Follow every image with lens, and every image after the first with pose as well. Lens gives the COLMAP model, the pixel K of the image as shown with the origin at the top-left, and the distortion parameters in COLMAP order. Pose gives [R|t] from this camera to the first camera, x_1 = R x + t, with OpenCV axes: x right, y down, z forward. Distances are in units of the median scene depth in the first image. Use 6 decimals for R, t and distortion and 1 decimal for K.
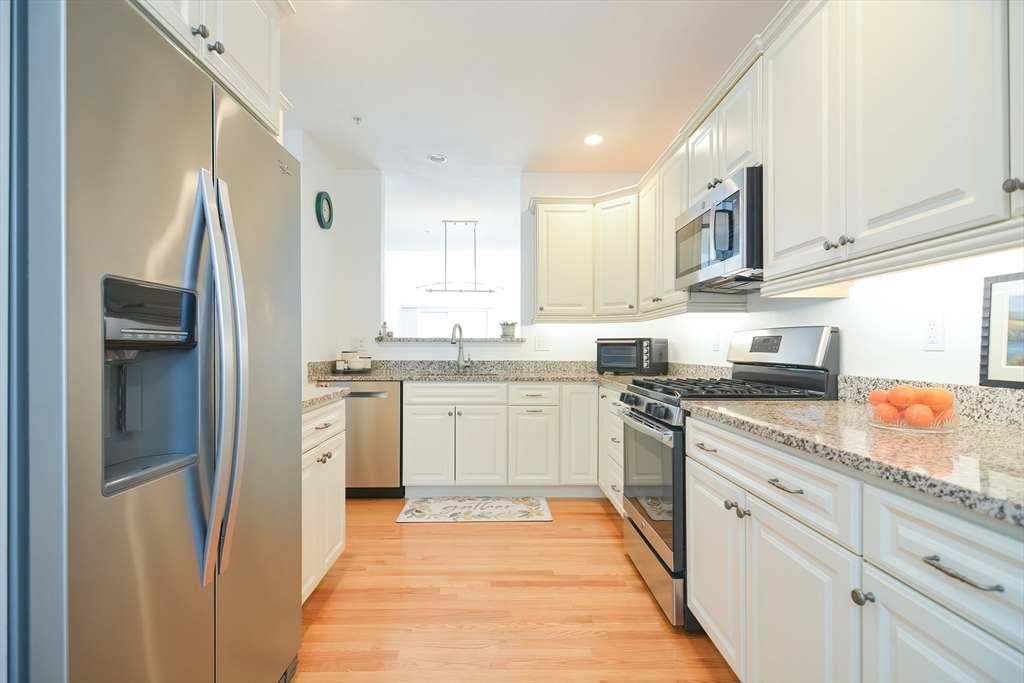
lens RADIAL K [[493.4, 0, 505.3], [0, 493.4, 346.9], [0, 0, 1]] dist [-0.009754, -0.001814]
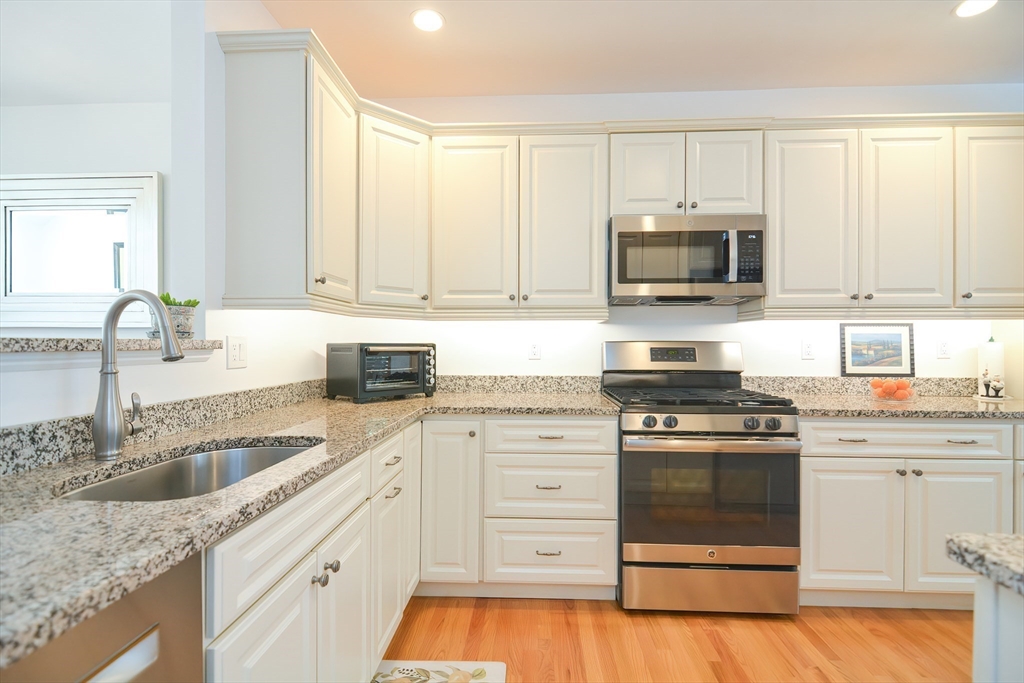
lens RADIAL K [[493.4, 0, 513.9], [0, 493.4, 340.1], [0, 0, 1]] dist [-0.009754, -0.001814]
pose [[0.049512, 0.002750, 0.998770, -1.096195], [-0.006508, 0.999976, -0.002431, -0.056370], [-0.998752, -0.006380, 0.049529, 2.205710]]
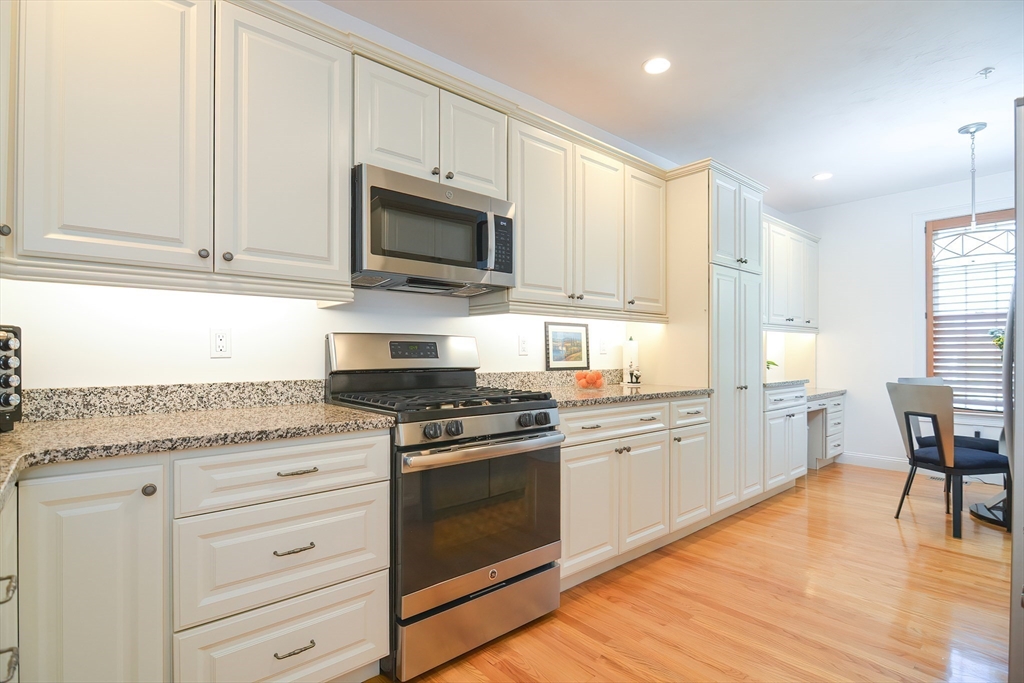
lens RADIAL K [[493.4, 0, 514.5], [0, 493.4, 352.3], [0, 0, 1]] dist [-0.009754, -0.001814]
pose [[-0.665915, -0.004691, 0.746013, -0.562097], [-0.007978, 0.999968, -0.000834, -0.000838], [-0.745985, -0.006507, -0.665931, 2.521124]]
